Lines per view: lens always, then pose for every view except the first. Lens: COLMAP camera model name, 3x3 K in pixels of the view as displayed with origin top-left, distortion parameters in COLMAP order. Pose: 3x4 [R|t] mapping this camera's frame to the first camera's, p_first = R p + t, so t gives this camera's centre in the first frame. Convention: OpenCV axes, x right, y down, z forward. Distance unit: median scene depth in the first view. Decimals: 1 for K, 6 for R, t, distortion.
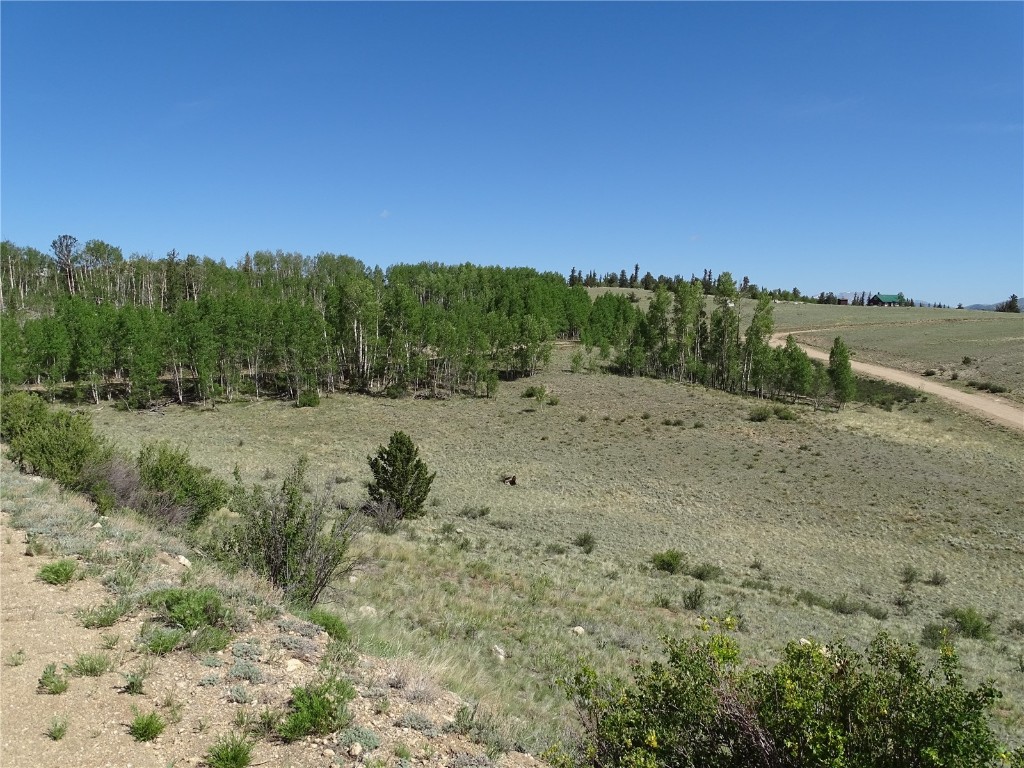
lens RADIAL K [[837.0, 0, 506.6], [0, 837.0, 383.1], [0, 0, 1]] dist [0.012091, 0.000163]
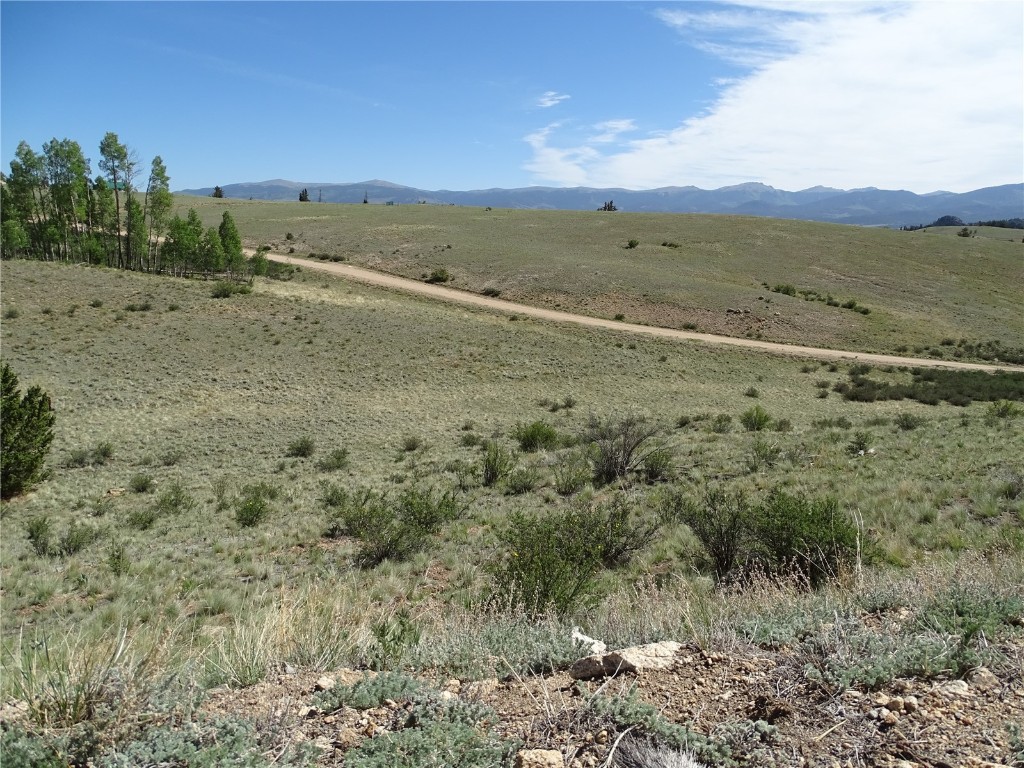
lens RADIAL K [[727.9, 0, 507.4], [0, 727.9, 381.4], [0, 0, 1]] dist [-0.007151, 0.022162]
pose [[0.560359, -0.179842, 0.808489, -0.182952], [0.053627, 0.981972, 0.181262, 0.006011], [-0.826512, -0.058215, 0.559901, 0.248890]]
